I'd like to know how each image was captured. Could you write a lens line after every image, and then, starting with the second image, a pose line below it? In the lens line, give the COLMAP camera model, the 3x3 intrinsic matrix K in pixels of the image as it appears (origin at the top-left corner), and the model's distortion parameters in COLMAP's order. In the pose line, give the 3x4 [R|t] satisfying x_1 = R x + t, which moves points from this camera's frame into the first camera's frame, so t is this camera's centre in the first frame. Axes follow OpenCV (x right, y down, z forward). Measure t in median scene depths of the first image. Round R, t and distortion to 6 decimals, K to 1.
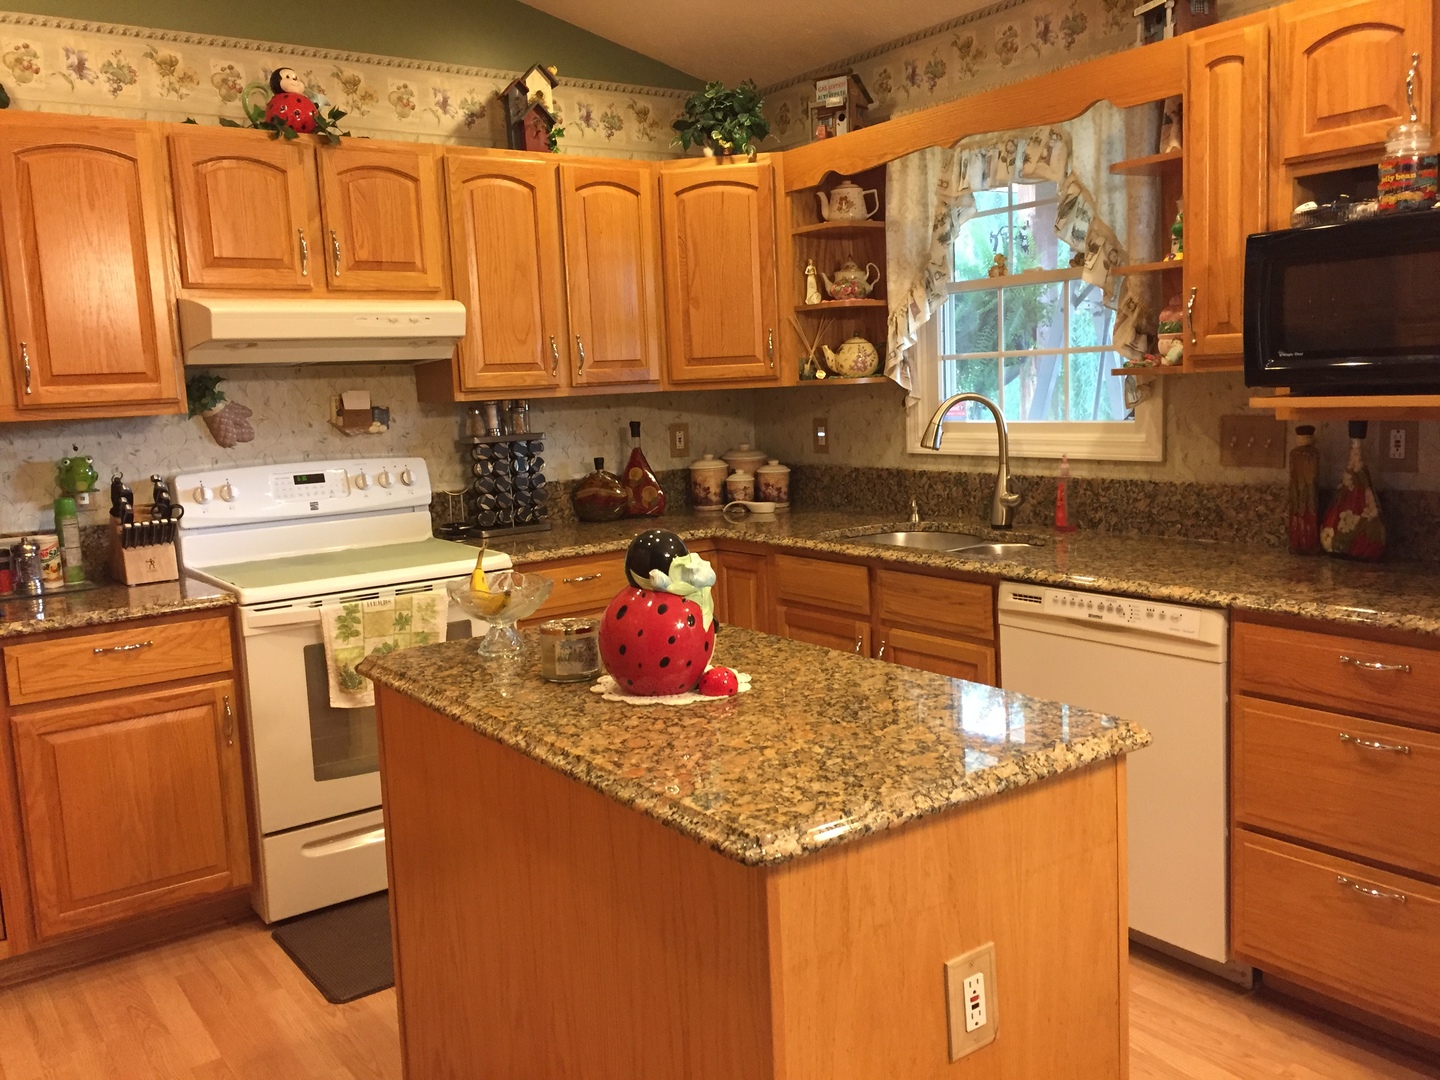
lens RADIAL K [[1223.7, 0, 720.4], [0, 1223.7, 537.4], [0, 0, 1]] dist [0.032401, 0.009782]
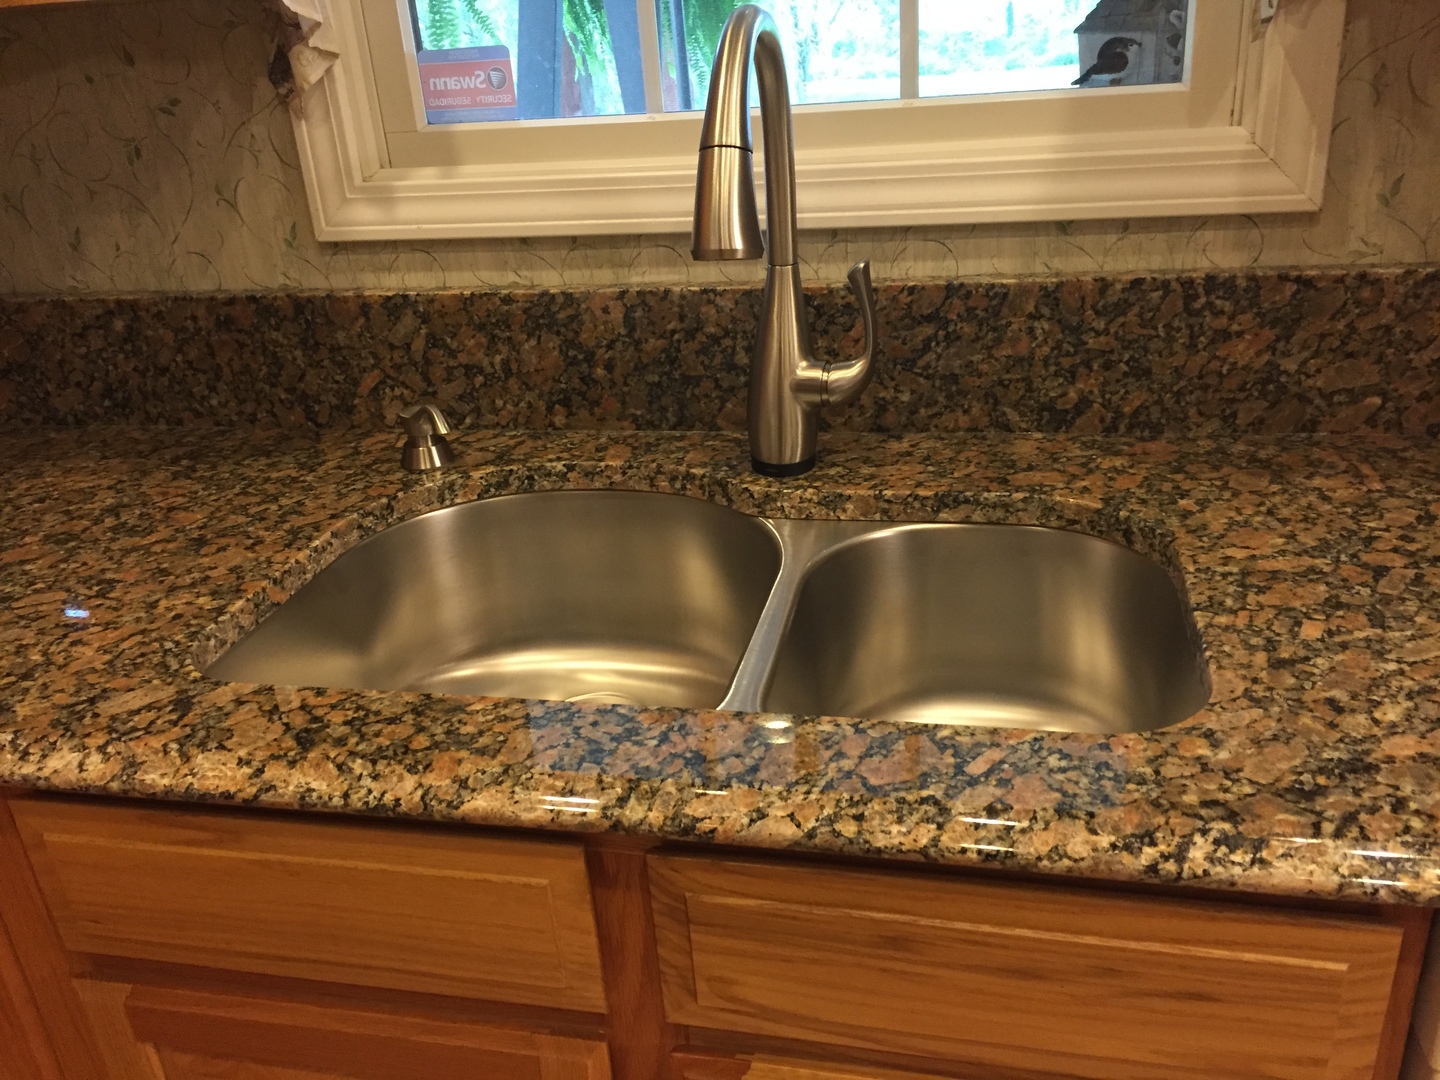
lens RADIAL K [[1223.7, 0, 719.8], [0, 1223.7, 540.7], [0, 0, 1]] dist [0.032401, 0.009782]
pose [[0.746942, -0.272430, 0.606514, 0.019119], [0.120696, 0.952604, 0.279244, -0.083754], [-0.653842, -0.135376, 0.744422, 0.801853]]
